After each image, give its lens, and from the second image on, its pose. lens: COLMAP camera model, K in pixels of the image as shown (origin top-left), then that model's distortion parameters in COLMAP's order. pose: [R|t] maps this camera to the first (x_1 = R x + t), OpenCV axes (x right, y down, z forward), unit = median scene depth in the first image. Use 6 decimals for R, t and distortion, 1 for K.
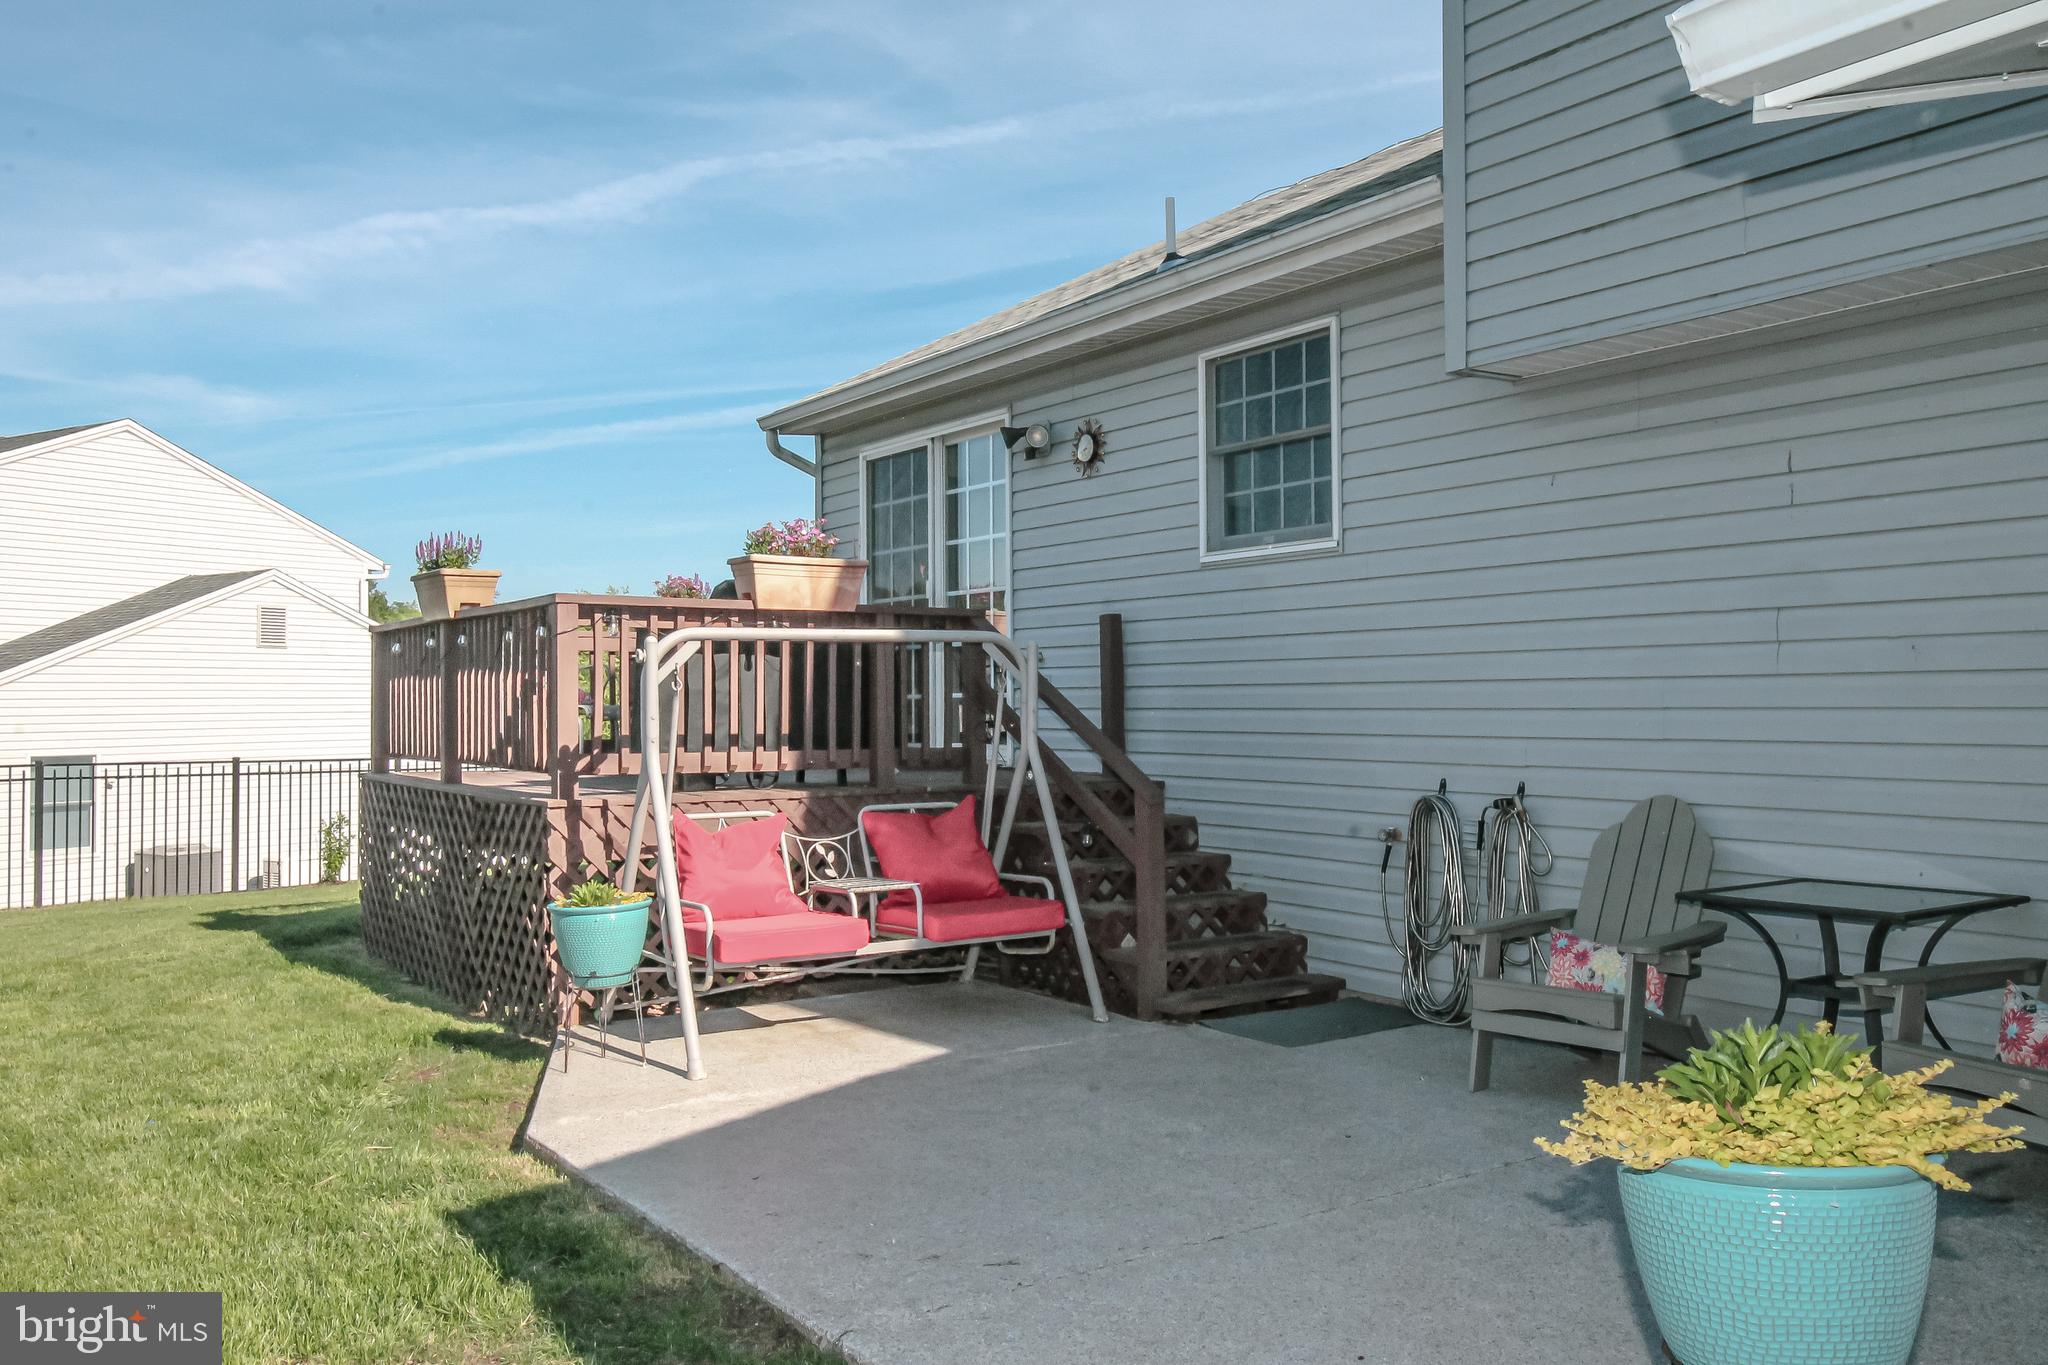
lens RADIAL K [[1679.6, 0, 1030.6], [0, 1679.6, 683.9], [0, 0, 1]] dist [0.018992, 0.002660]
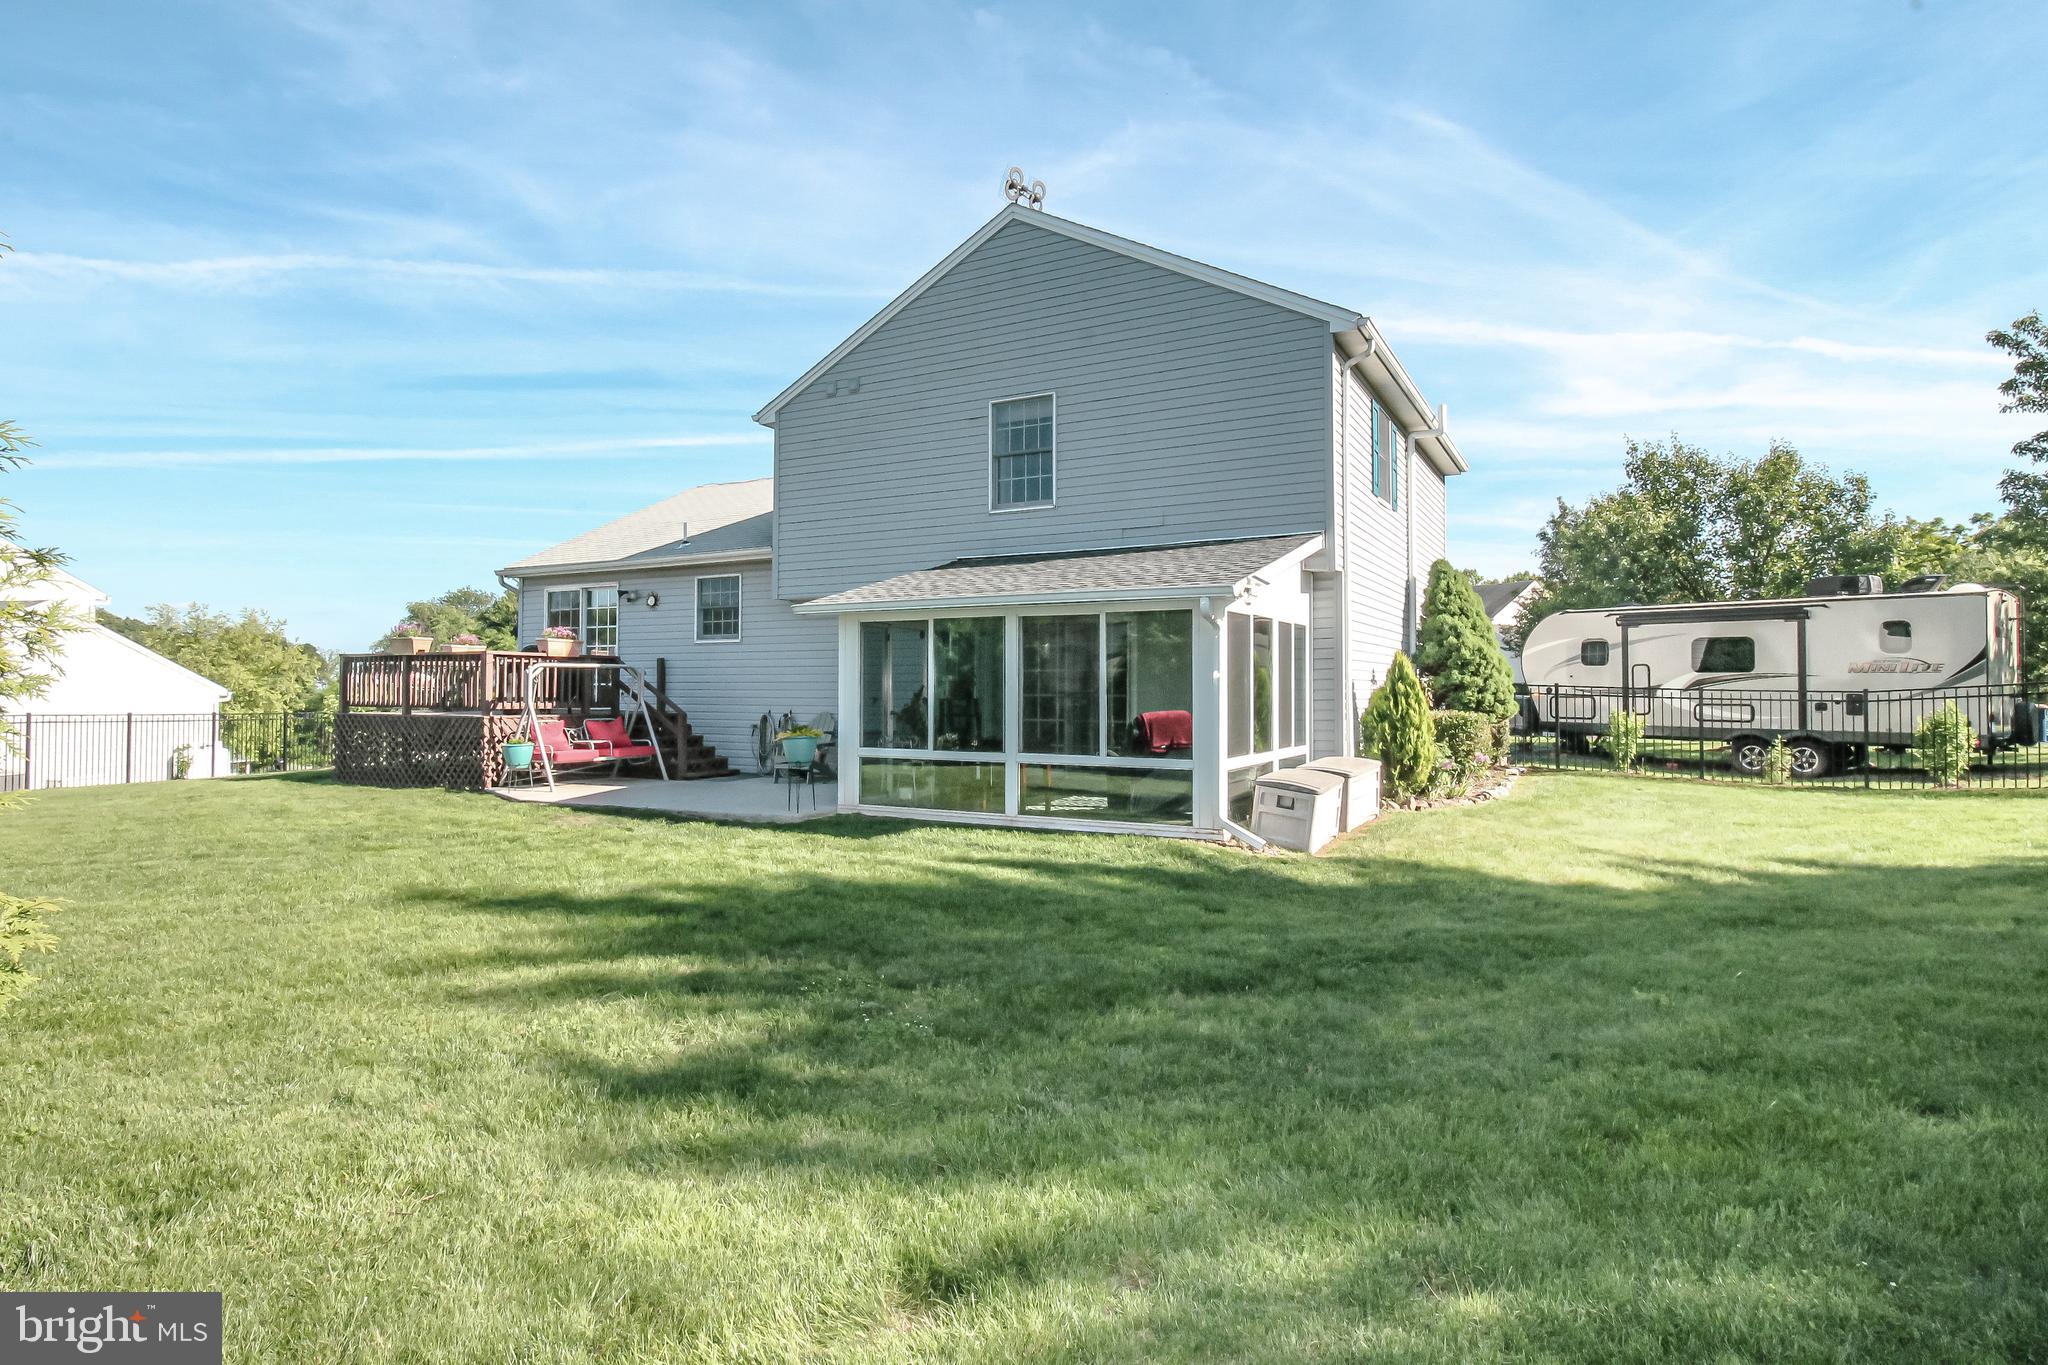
lens RADIAL K [[1033.9, 0, 1037.9], [0, 1033.9, 673.4], [0, 0, 1]] dist [0.005374, -0.000273]
pose [[0.887409, 0.016667, 0.460681, -0.238963], [-0.013865, 0.999859, -0.009465, -0.006751], [-0.460774, 0.002011, 0.887515, -1.103417]]
